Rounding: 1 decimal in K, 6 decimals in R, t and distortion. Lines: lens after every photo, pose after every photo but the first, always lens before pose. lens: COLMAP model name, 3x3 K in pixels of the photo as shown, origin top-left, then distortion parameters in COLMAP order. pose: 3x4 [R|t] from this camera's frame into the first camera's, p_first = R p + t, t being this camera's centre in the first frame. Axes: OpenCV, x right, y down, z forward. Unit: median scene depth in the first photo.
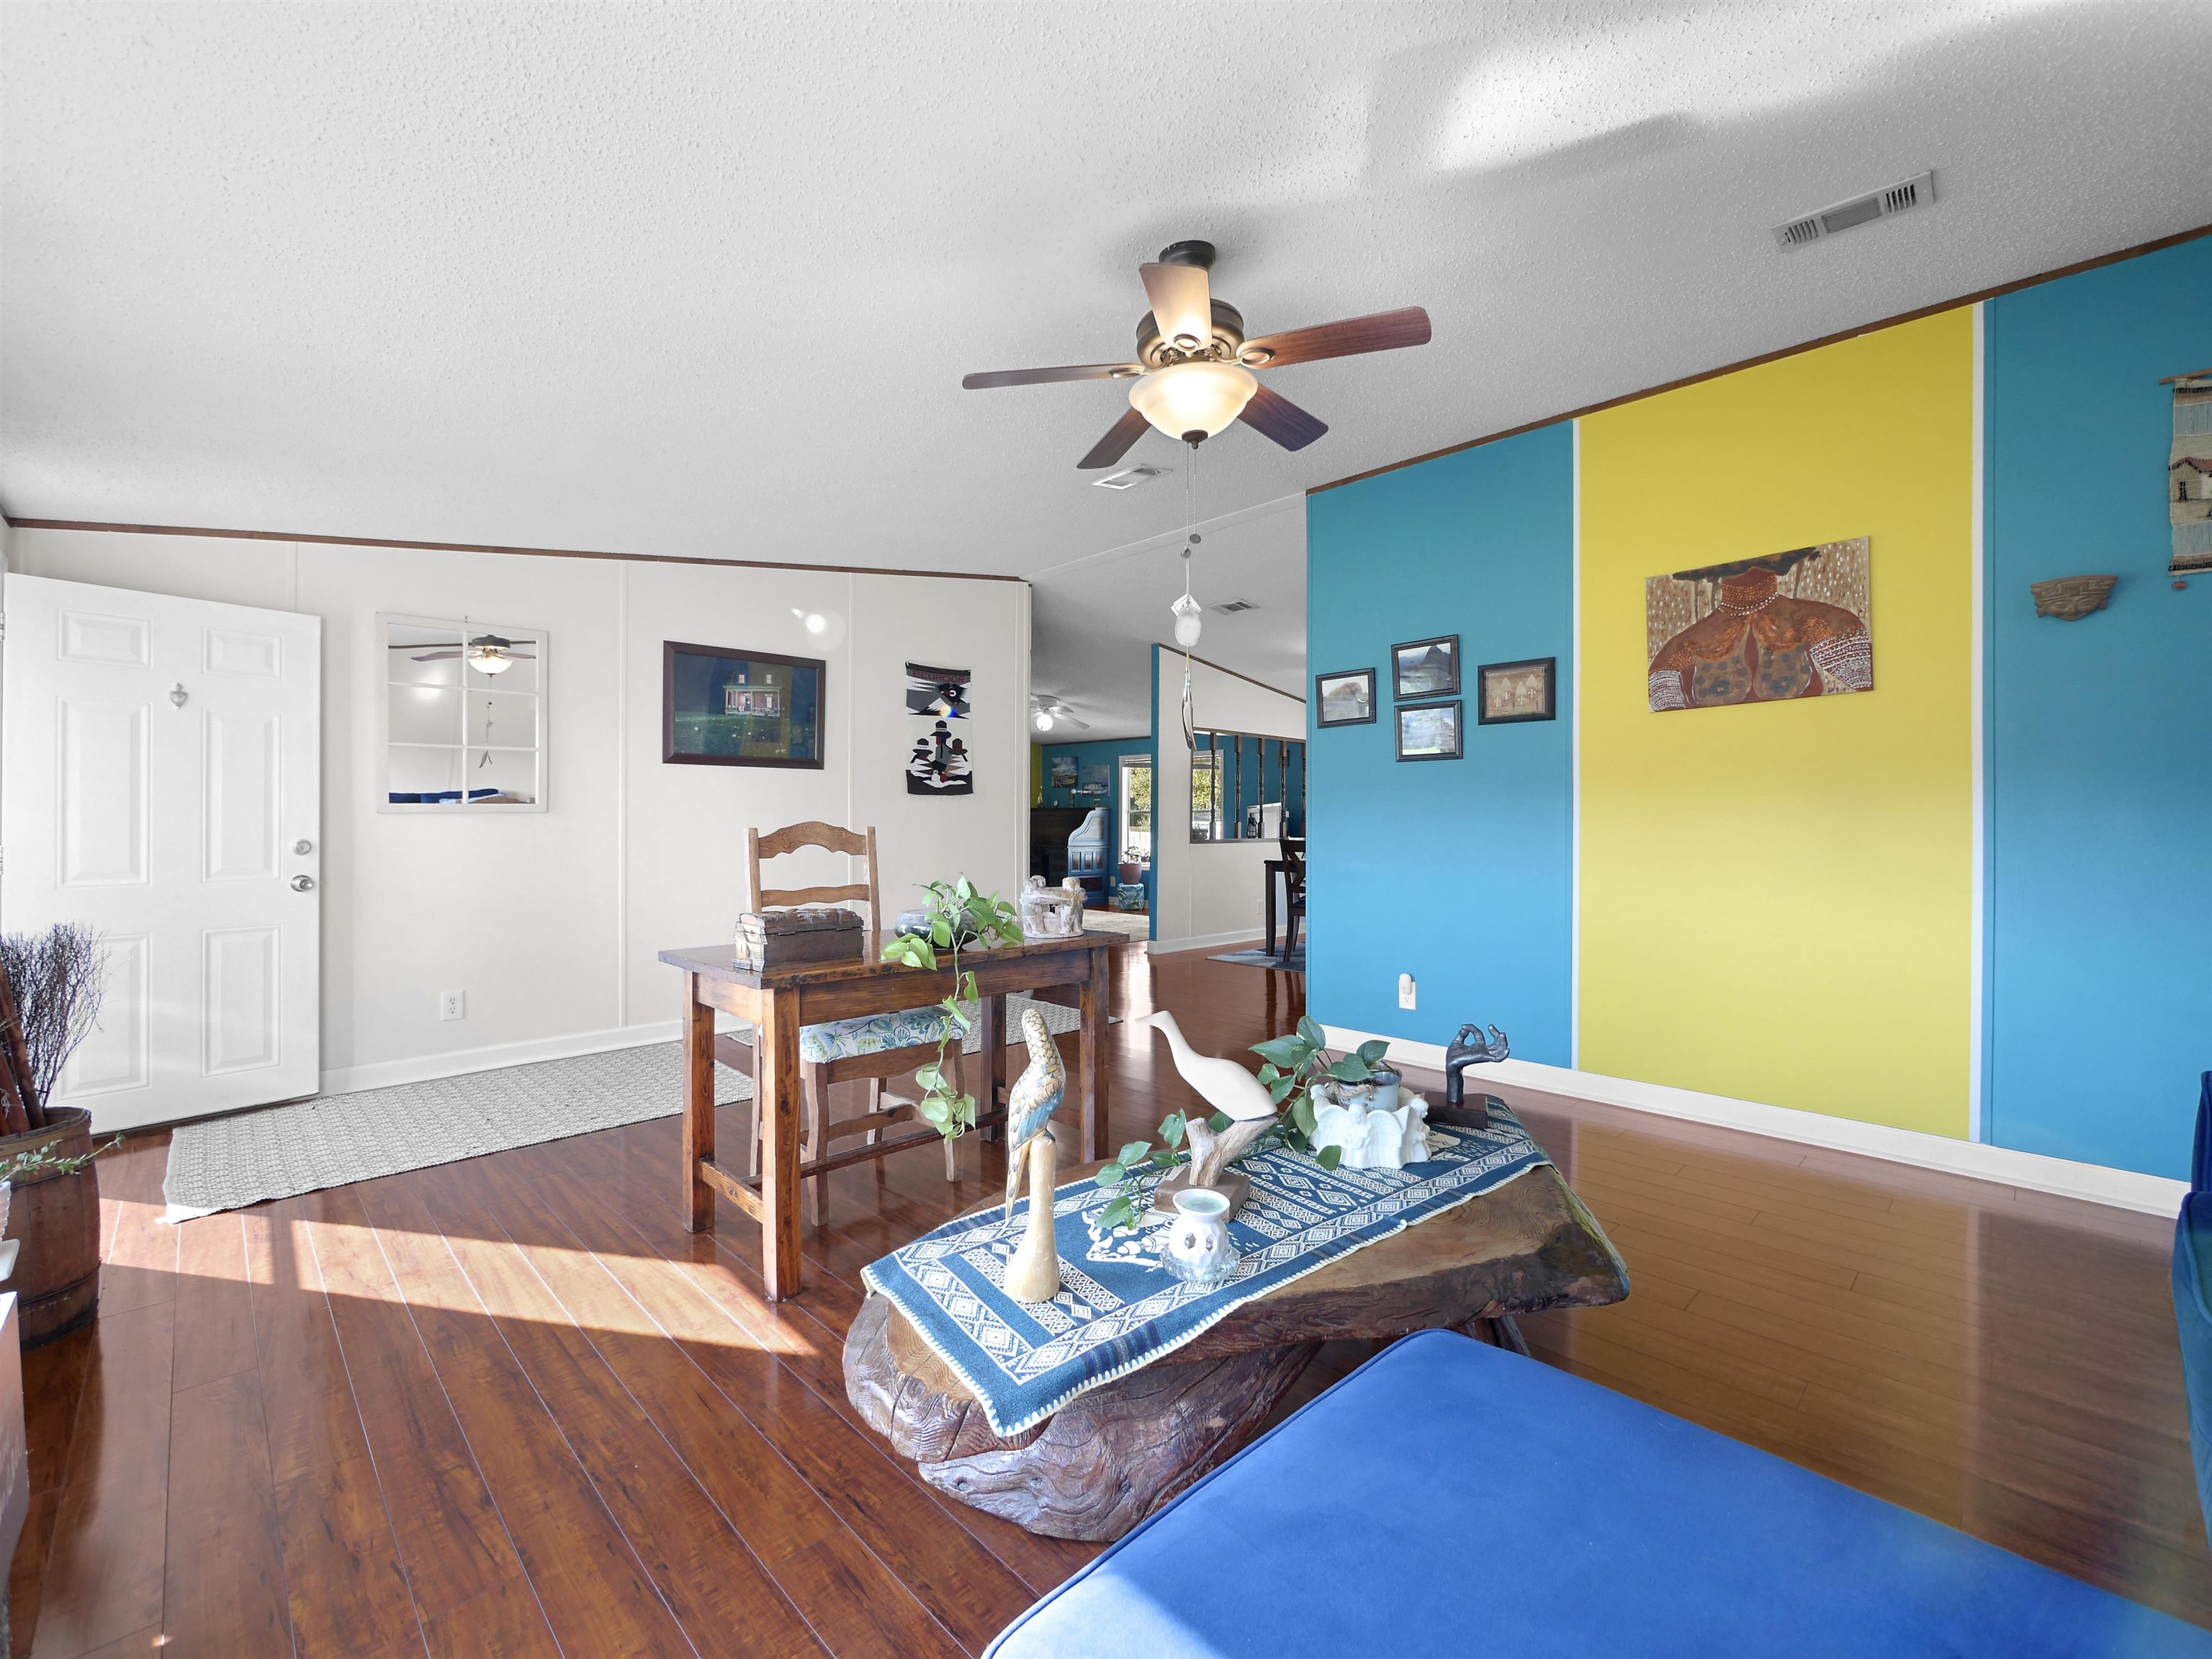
lens RADIAL K [[939.0, 0, 1114.4], [0, 939.0, 814.8], [0, 0, 1]] dist [-0.005162, 0.000110]
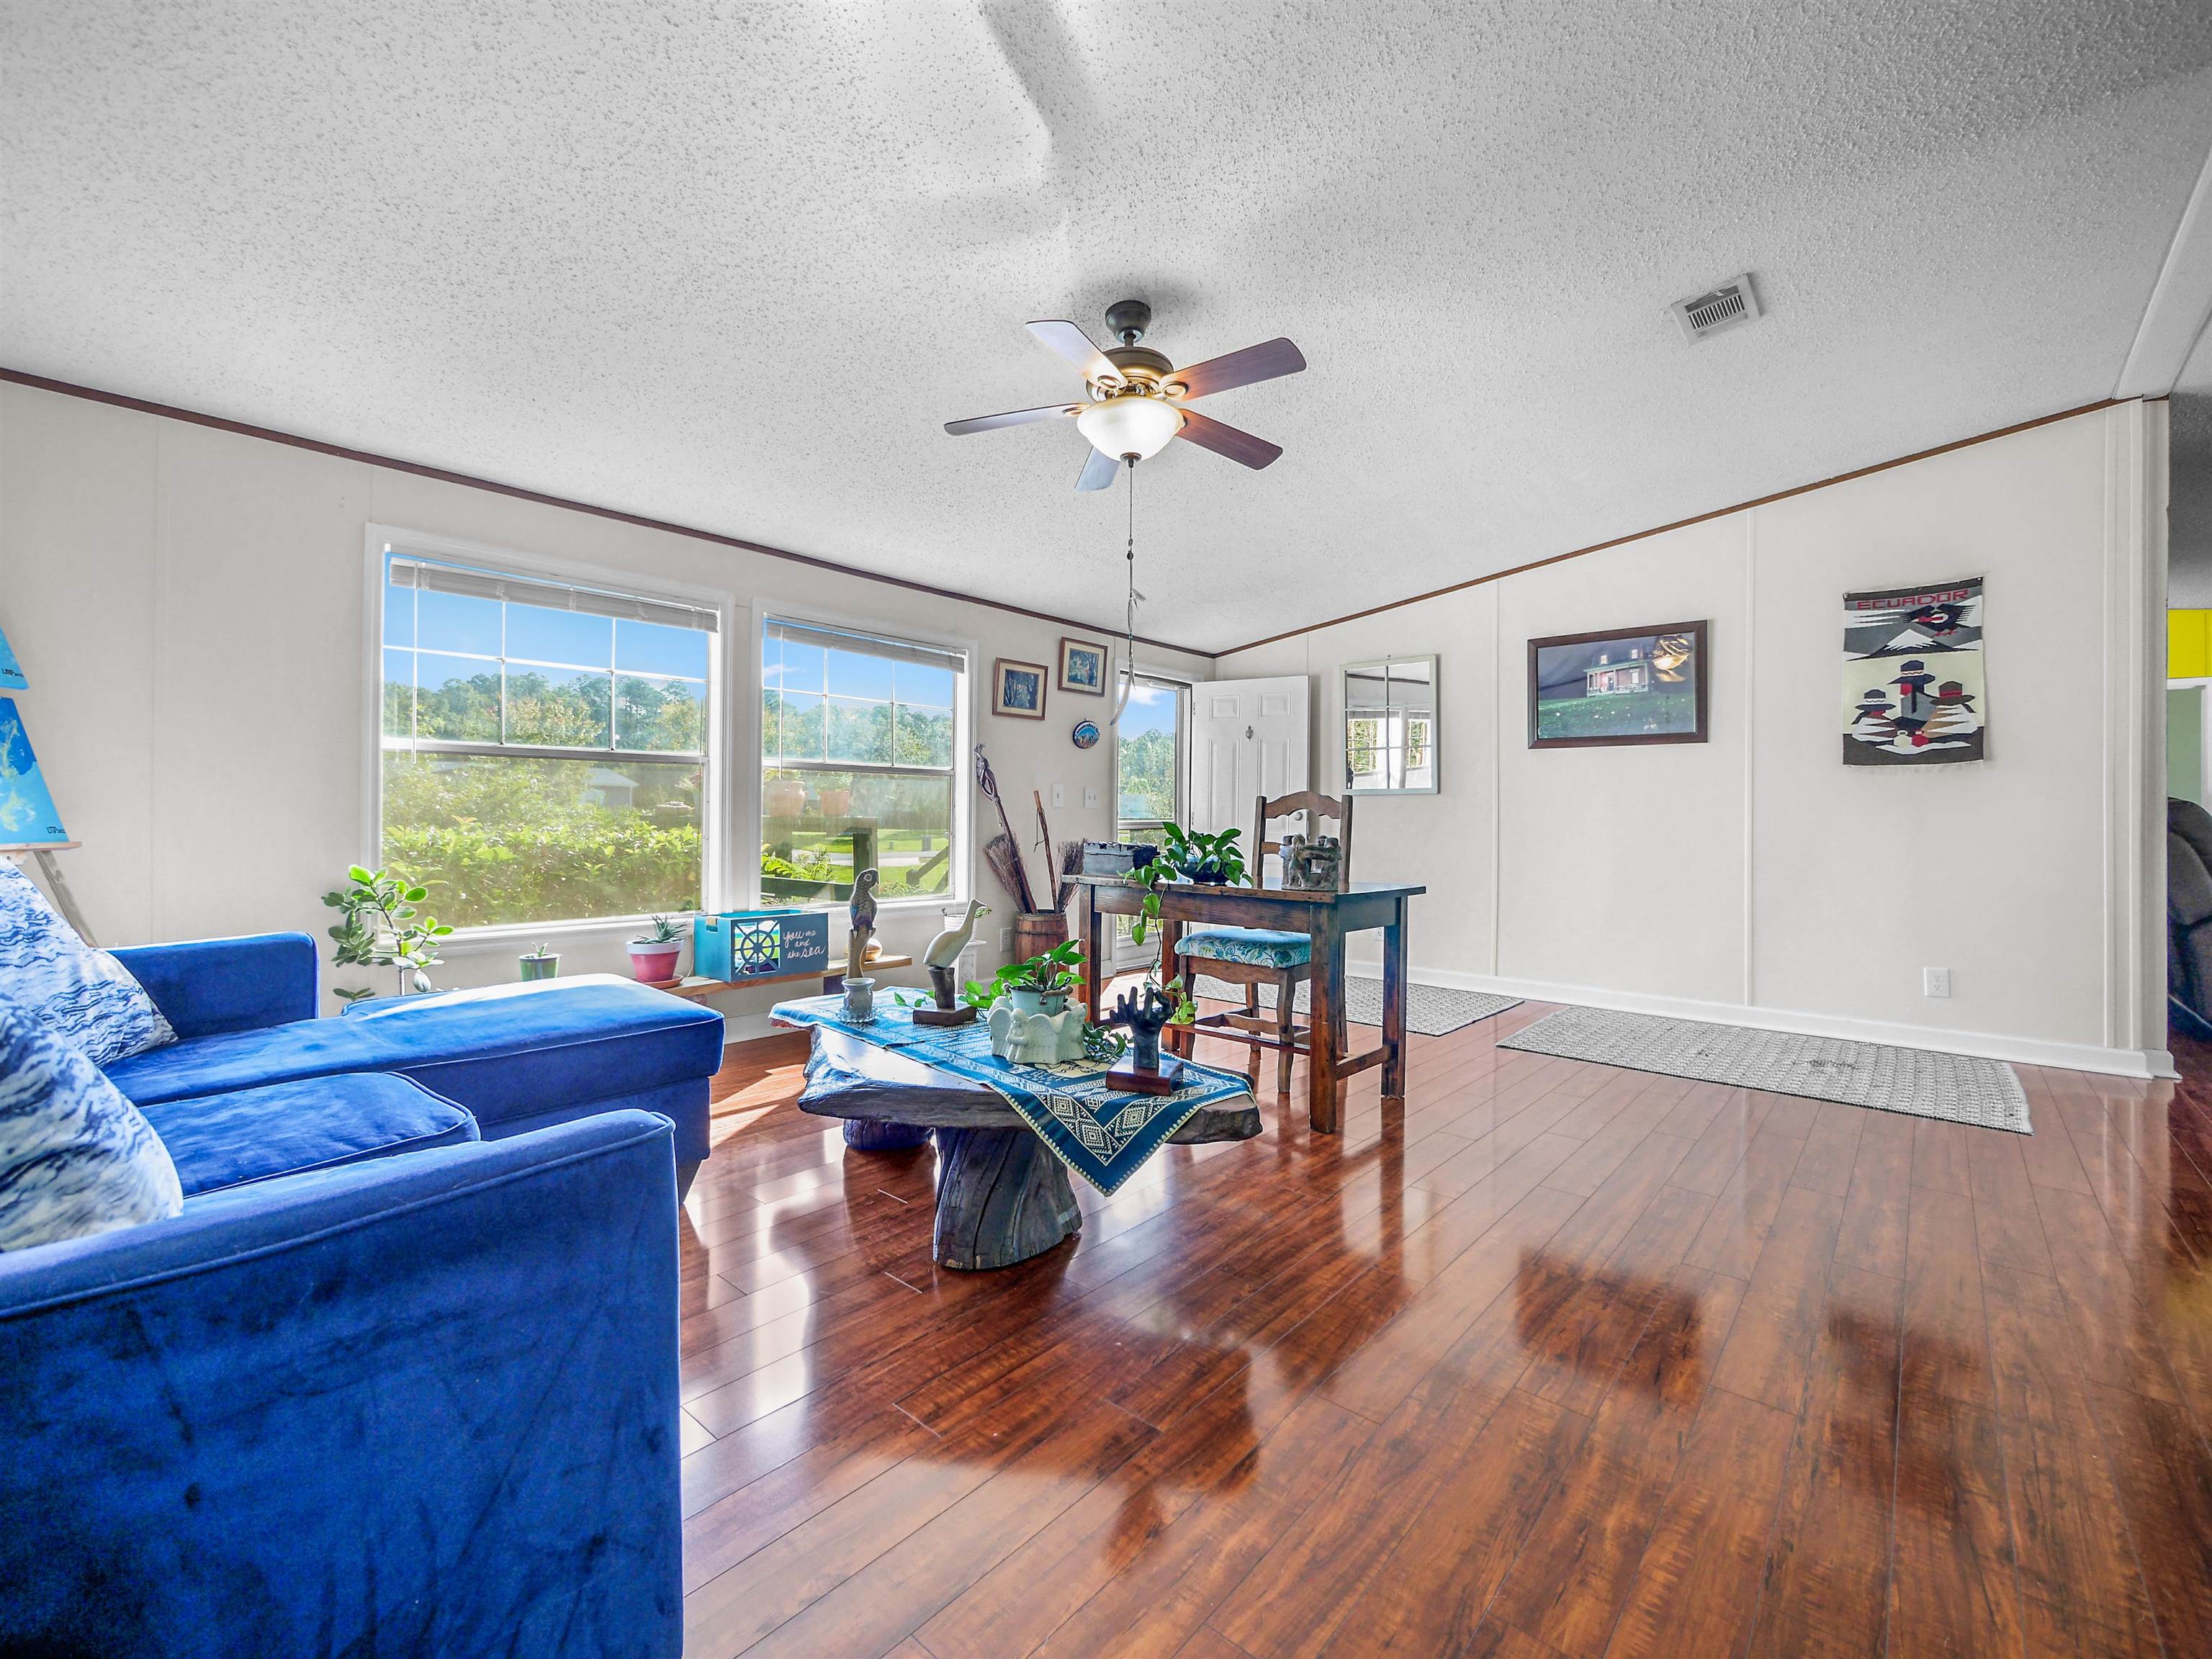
lens RADIAL K [[951.1, 0, 1110.0], [0, 951.1, 802.6], [0, 0, 1]] dist [-0.002382, 0.000071]
pose [[0.075848, -0.012023, -0.997047, 0.499930], [-0.005703, 0.999906, -0.012492, 0.021148], [0.997103, 0.006634, 0.075772, 0.340962]]
